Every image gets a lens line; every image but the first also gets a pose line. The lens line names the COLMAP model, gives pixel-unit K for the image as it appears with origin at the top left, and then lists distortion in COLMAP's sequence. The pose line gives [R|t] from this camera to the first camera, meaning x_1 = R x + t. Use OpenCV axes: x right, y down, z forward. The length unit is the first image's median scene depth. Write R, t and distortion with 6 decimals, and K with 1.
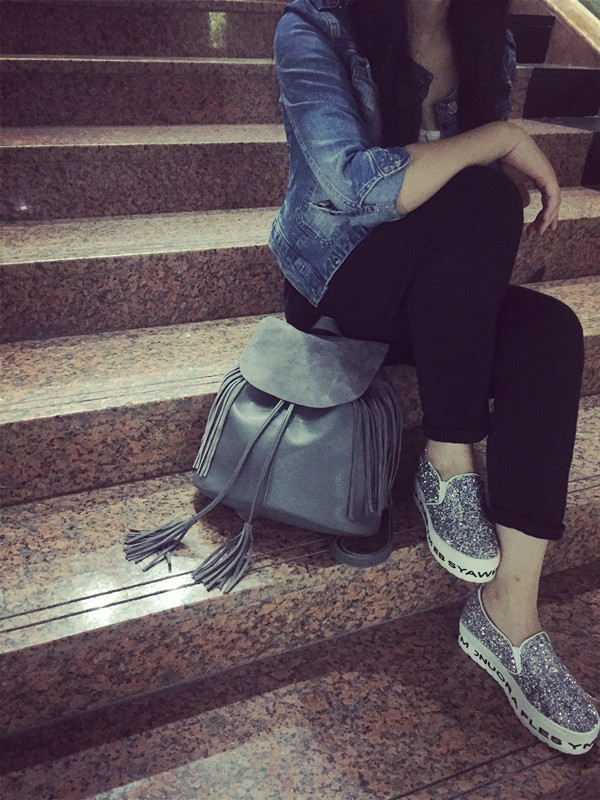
lens RADIAL K [[682.6, 0, 300.0], [0, 682.6, 400.0], [0, 0, 1]] dist [0.082833, -0.120315]
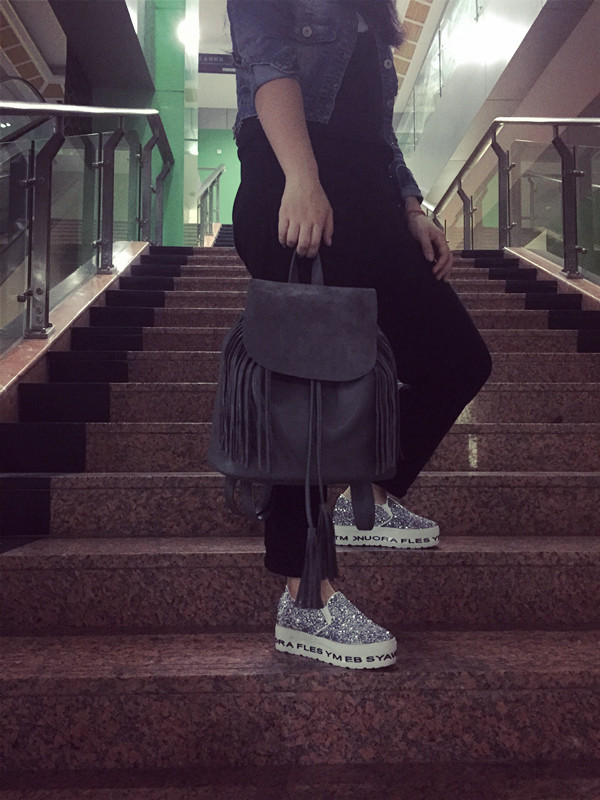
lens RADIAL K [[682.6, 0, 300.0], [0, 682.6, 400.0], [0, 0, 1]] dist [0.082833, -0.120315]
pose [[0.943398, -0.052425, -0.327492, 0.469918], [-0.129515, 0.850796, -0.509286, 0.885603], [0.305328, 0.522875, 0.795850, -0.514523]]
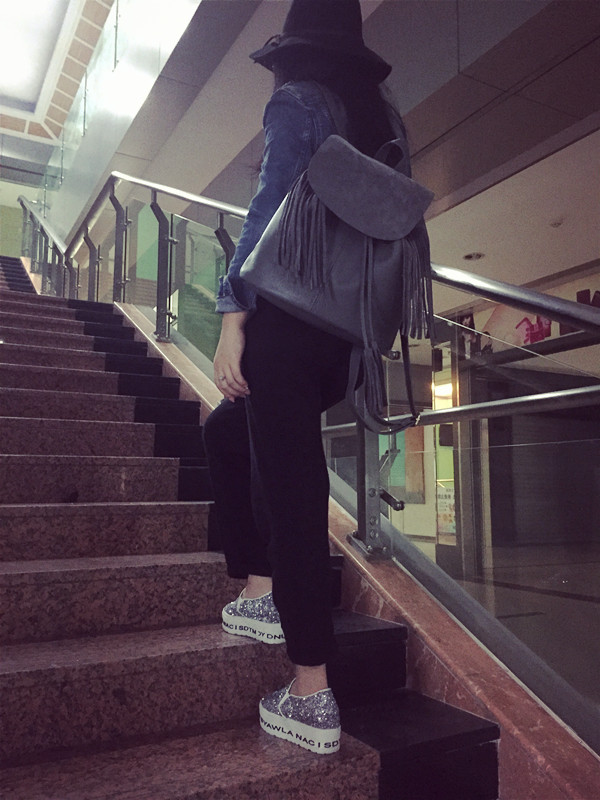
lens RADIAL K [[682.6, 0, 300.0], [0, 682.6, 400.0], [0, 0, 1]] dist [0.082833, -0.120315]
pose [[0.992655, -0.013048, 0.120276, 0.945427], [0.080159, 0.815568, -0.573083, 0.707842], [-0.090616, 0.578515, 0.810623, -0.364892]]
